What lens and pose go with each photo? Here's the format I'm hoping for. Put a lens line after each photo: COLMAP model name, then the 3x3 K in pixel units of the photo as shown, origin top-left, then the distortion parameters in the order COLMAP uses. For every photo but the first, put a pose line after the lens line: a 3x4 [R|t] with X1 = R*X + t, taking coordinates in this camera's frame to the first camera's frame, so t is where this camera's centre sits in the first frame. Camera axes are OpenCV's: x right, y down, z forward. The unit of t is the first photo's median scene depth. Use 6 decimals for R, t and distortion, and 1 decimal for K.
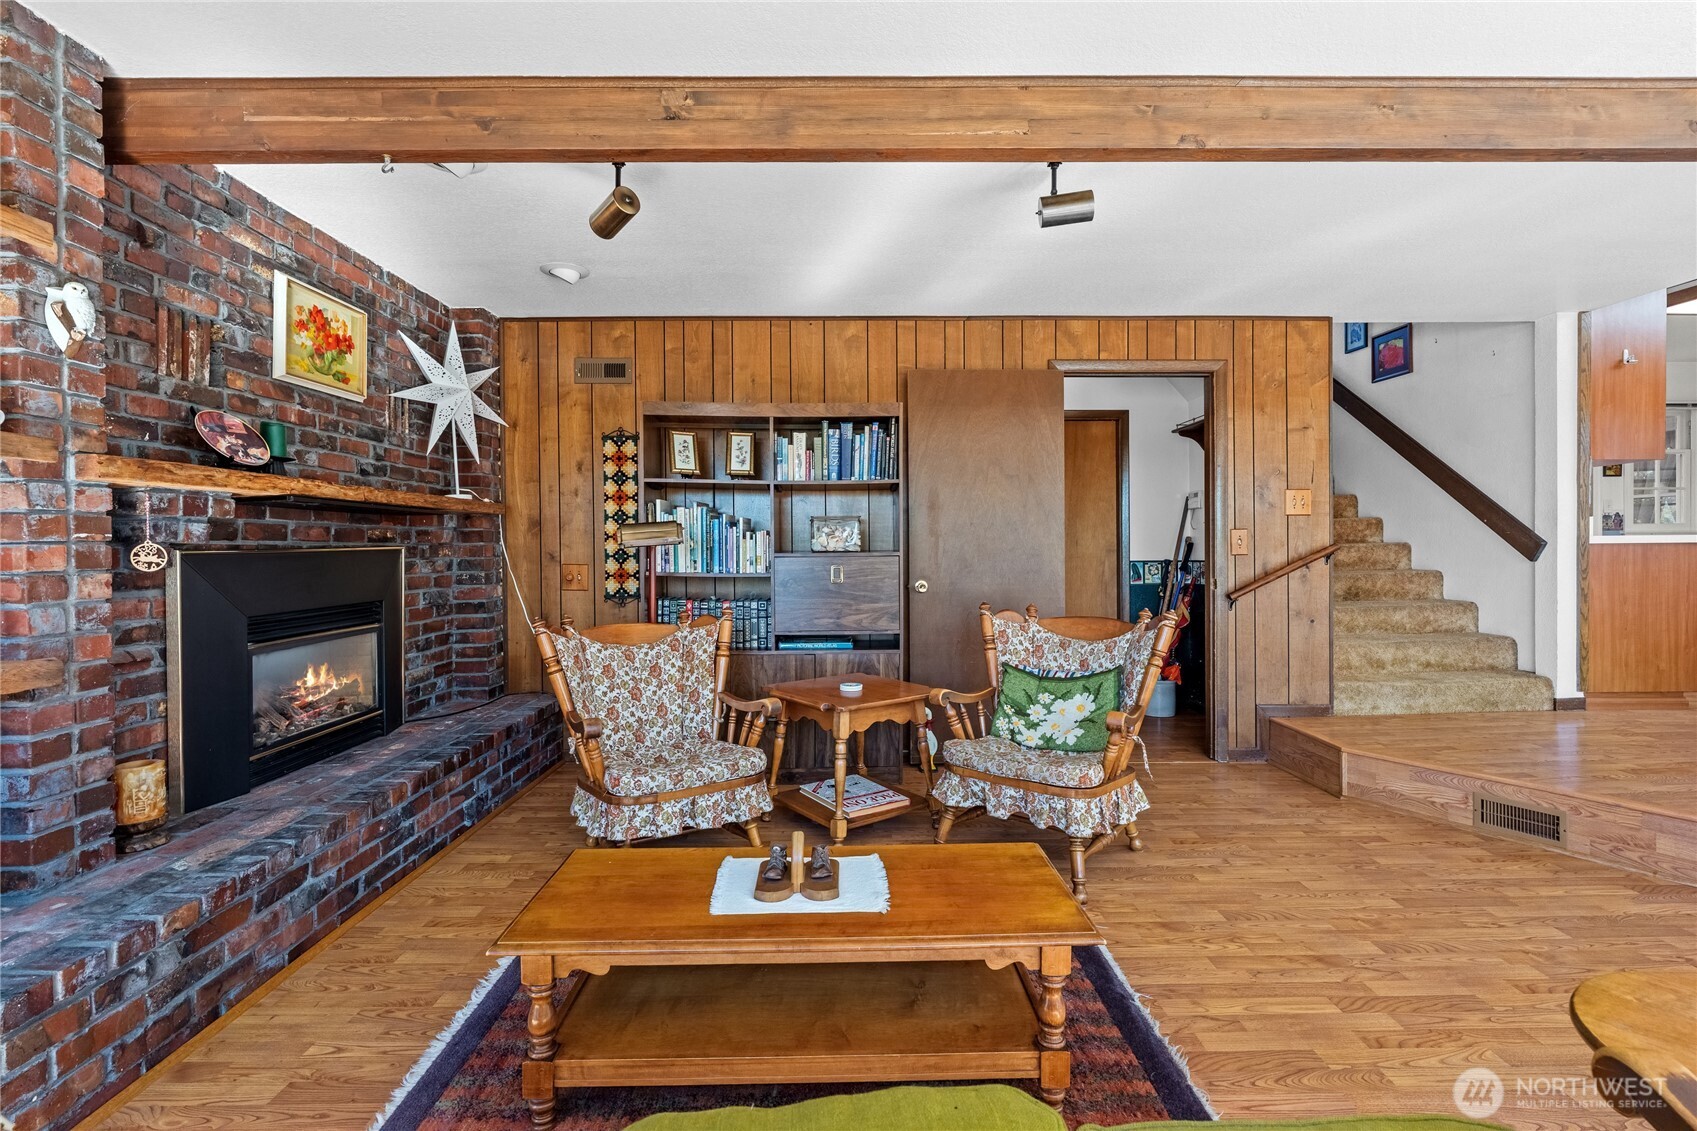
lens RADIAL K [[777.1, 0, 842.3], [0, 777.1, 556.5], [0, 0, 1]] dist [-0.010805, 0.003732]
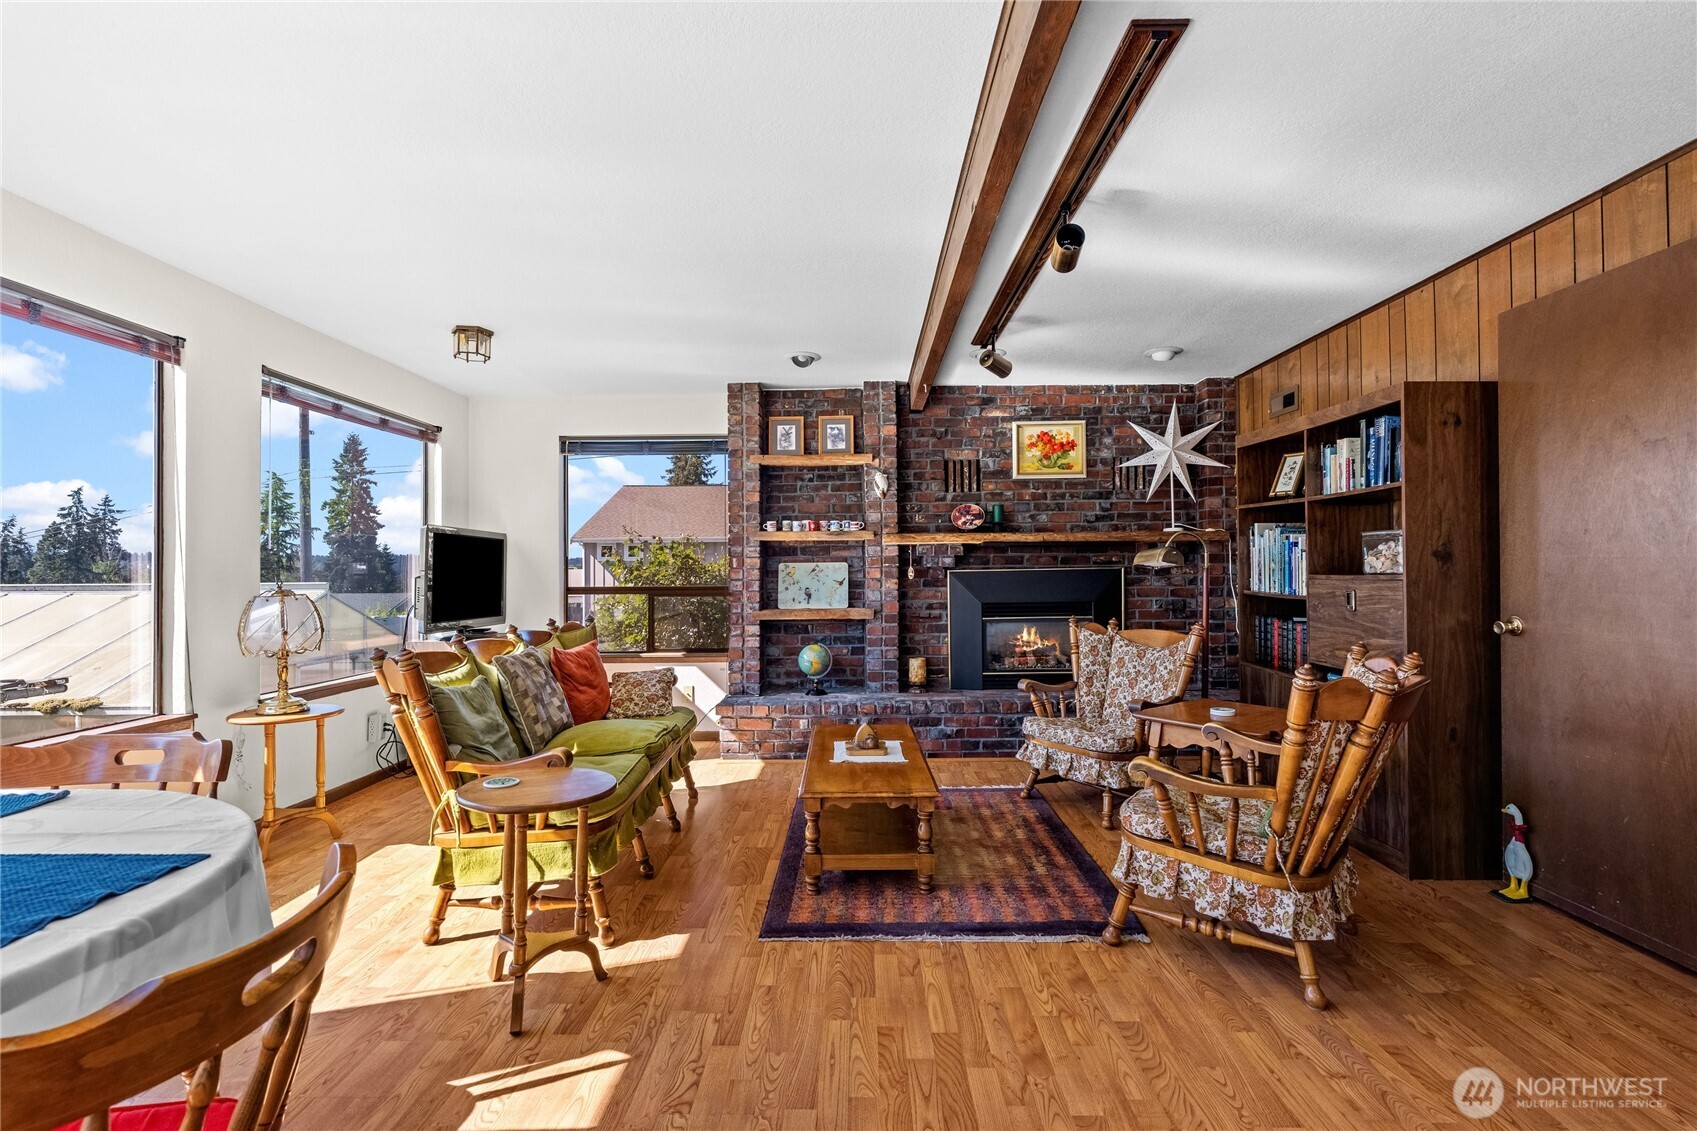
lens RADIAL K [[777.1, 0, 842.2], [0, 777.1, 561.2], [0, 0, 1]] dist [-0.010805, 0.003732]
pose [[-0.028712, -0.004680, -0.999577, 1.092793], [-0.005224, 0.999976, -0.004532, -0.017108], [0.999574, 0.005092, -0.028736, 0.591599]]
